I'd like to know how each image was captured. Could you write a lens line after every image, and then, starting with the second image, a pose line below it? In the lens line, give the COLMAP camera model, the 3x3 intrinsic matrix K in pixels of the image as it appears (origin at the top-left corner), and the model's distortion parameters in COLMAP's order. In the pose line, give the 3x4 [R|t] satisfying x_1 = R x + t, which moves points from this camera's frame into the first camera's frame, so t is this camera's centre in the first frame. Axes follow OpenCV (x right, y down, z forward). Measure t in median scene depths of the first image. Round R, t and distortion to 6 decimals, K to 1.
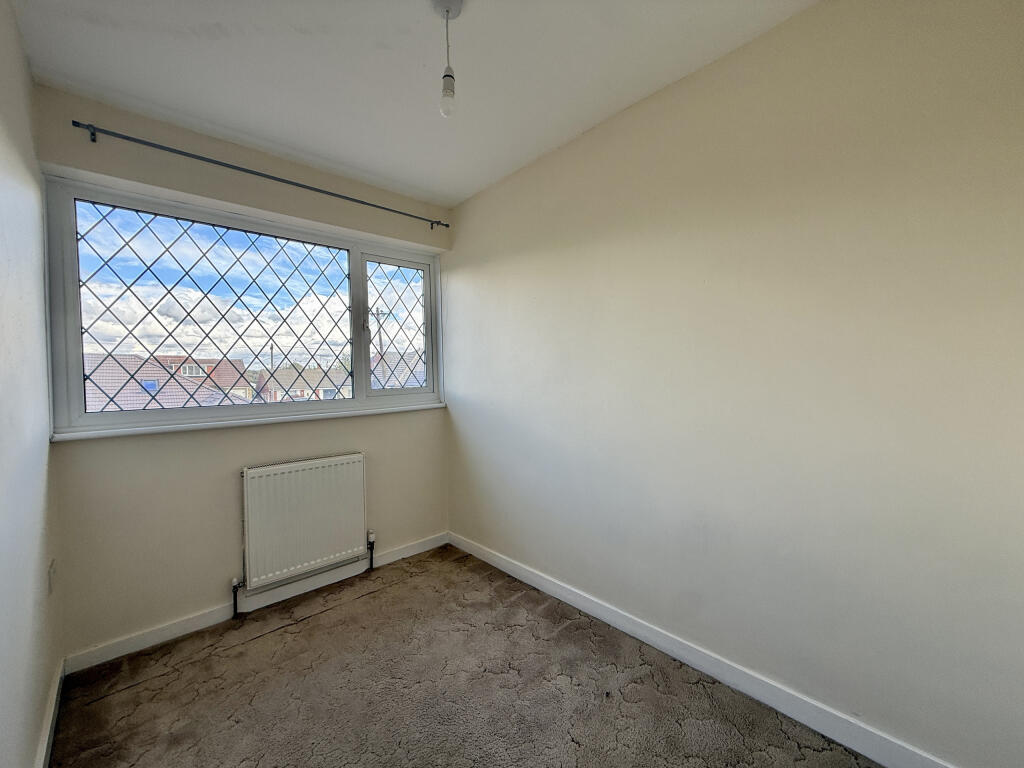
lens RADIAL K [[412.6, 0, 511.5], [0, 412.6, 385.8], [0, 0, 1]] dist [-0.000636, 0.000178]
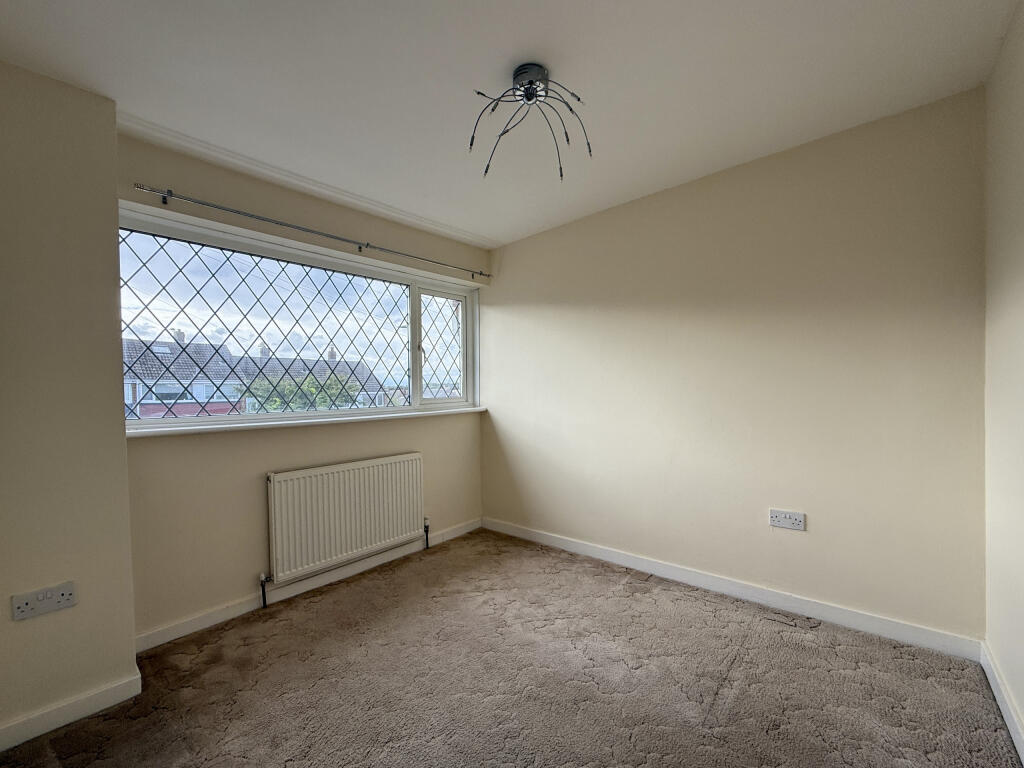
lens RADIAL K [[412.6, 0, 481.0], [0, 412.6, 397.6], [0, 0, 1]] dist [-0.000636, 0.000178]
pose [[0.998542, -0.000904, 0.053968, -0.205238], [0.001257, 0.999978, -0.006503, 0.008493], [-0.053961, 0.006561, 0.998521, -0.185957]]
